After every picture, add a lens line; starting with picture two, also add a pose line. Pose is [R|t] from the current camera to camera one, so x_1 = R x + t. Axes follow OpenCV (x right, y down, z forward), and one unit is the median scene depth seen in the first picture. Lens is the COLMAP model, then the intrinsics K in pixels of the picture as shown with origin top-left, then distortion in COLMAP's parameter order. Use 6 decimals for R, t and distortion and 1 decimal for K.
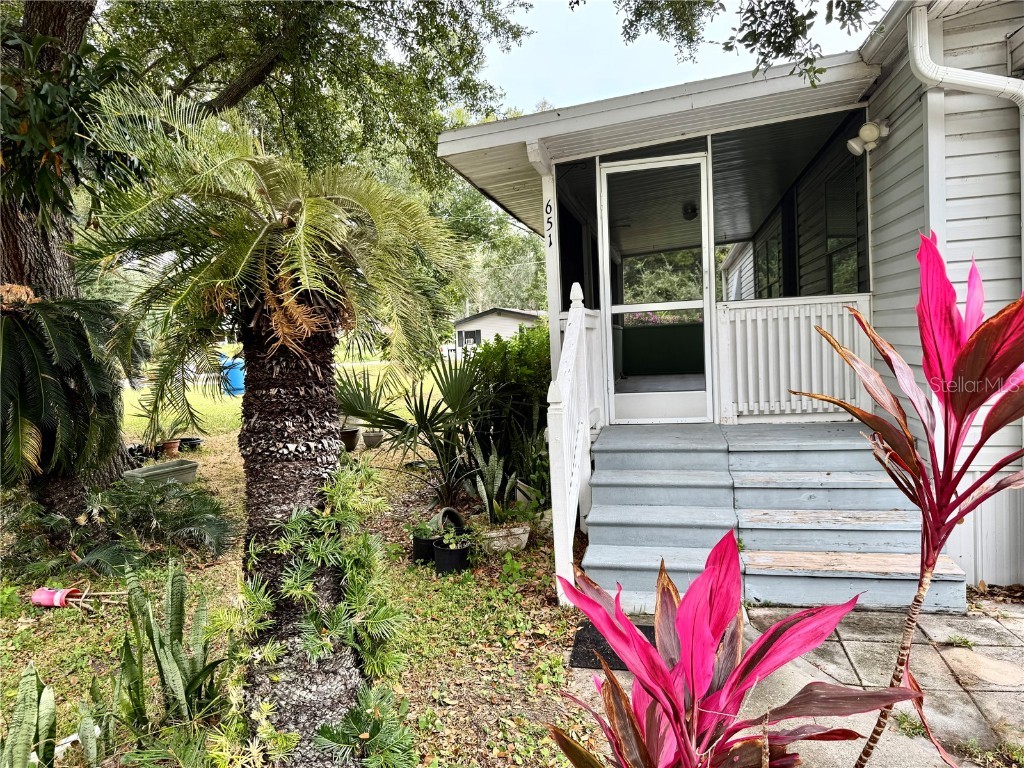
lens RADIAL K [[720.6, 0, 511.2], [0, 720.6, 391.9], [0, 0, 1]] dist [0.086296, -0.111836]
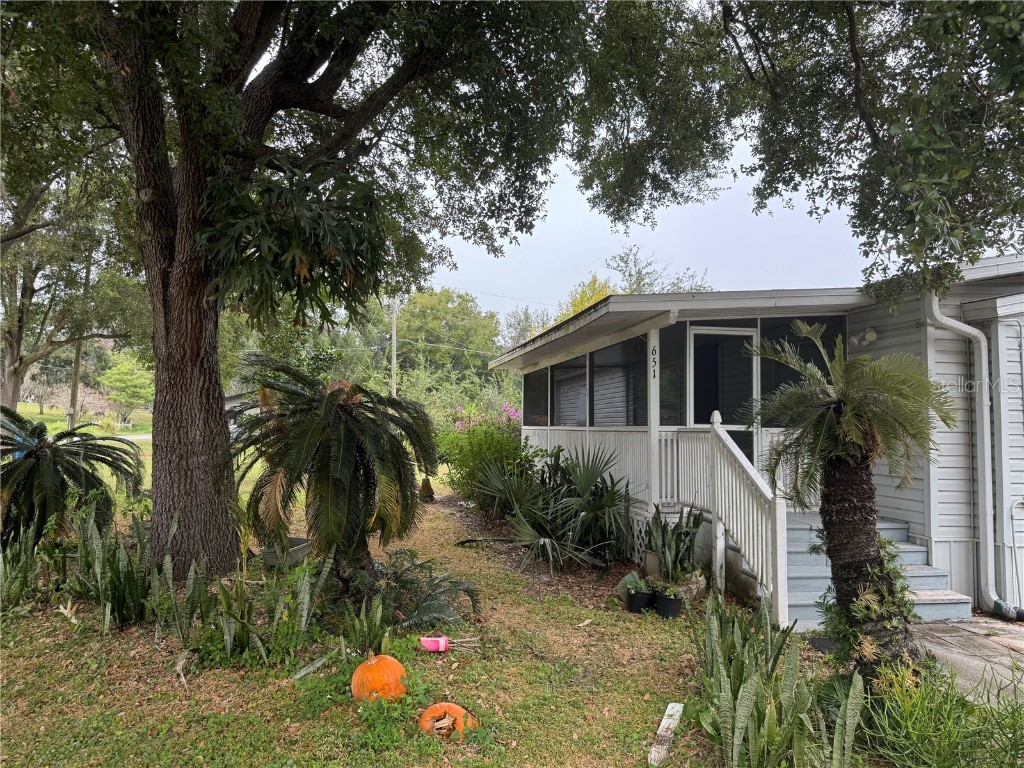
lens RADIAL K [[720.6, 0, 516.0], [0, 720.6, 389.0], [0, 0, 1]] dist [0.086296, -0.111836]
pose [[0.919596, 0.083353, 0.383922, -0.748399], [-0.033753, 0.990383, -0.134173, 0.013610], [-0.391414, 0.110426, 0.913565, -0.164517]]
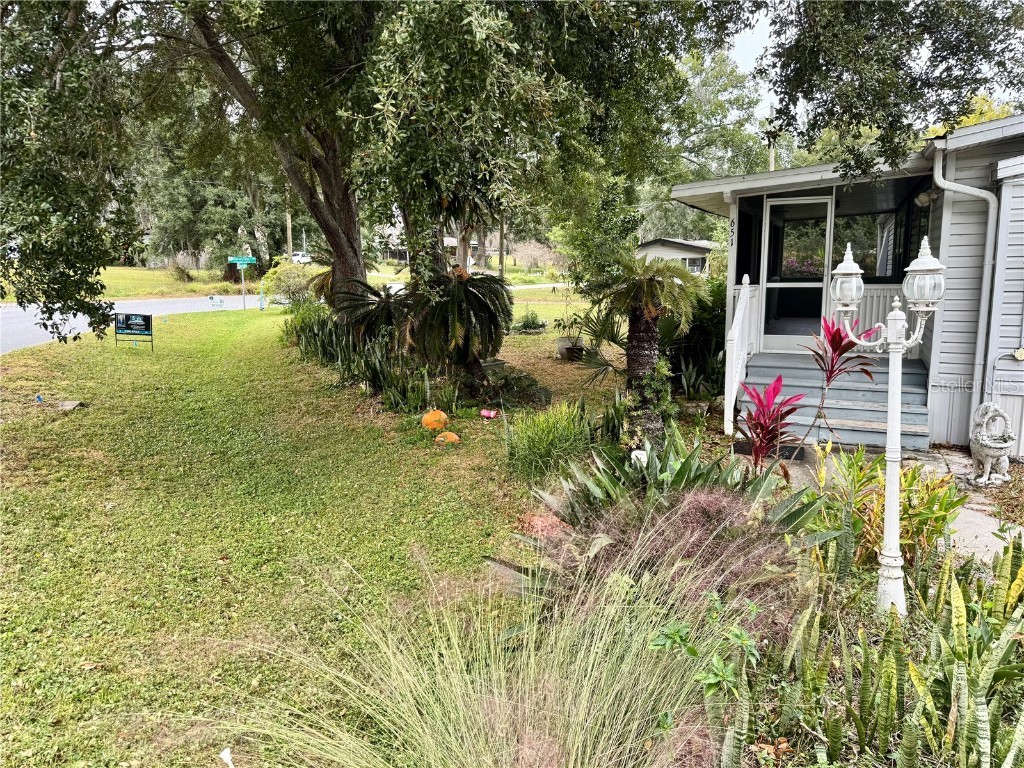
lens RADIAL K [[720.6, 0, 509.3], [0, 720.6, 387.8], [0, 0, 1]] dist [0.086296, -0.111836]
pose [[0.977529, 0.069973, -0.198850, -0.098297], [-0.049263, 0.993010, 0.107260, -0.028901], [0.204965, -0.095054, 0.974143, -0.847903]]
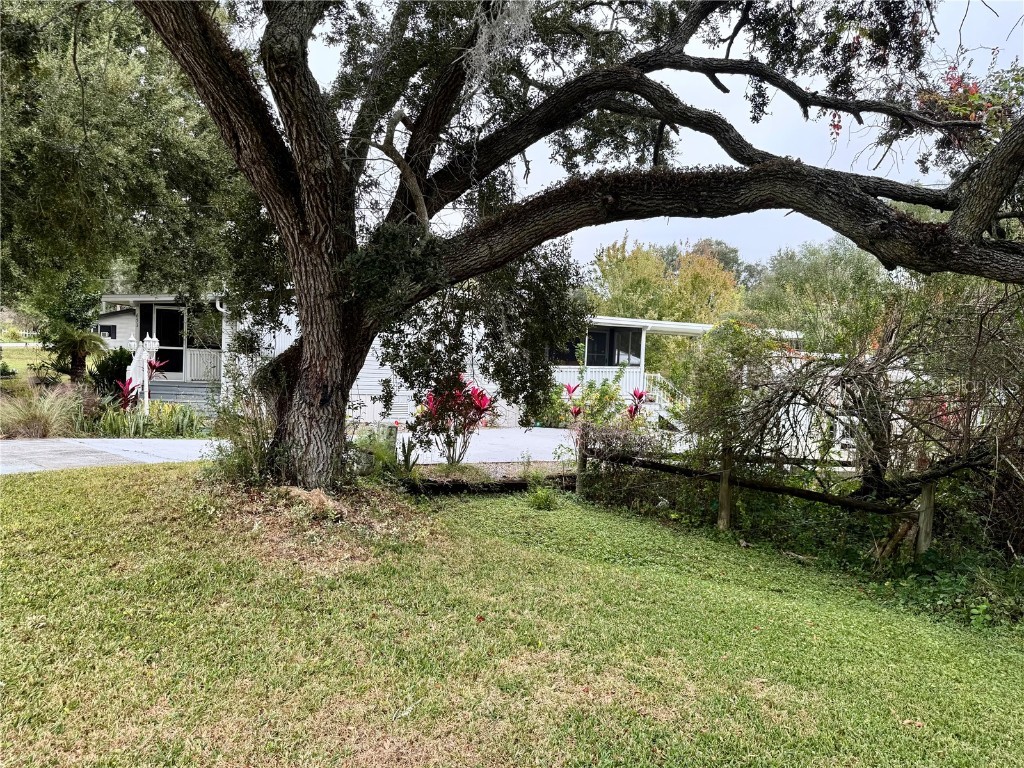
lens RADIAL K [[720.6, 0, 509.9], [0, 720.6, 383.8], [0, 0, 1]] dist [0.086296, -0.111836]
pose [[0.896692, 0.066846, 0.437578, 0.145256], [-0.058299, 0.997755, -0.032952, 0.080726], [-0.438799, 0.004037, 0.898576, -2.993822]]
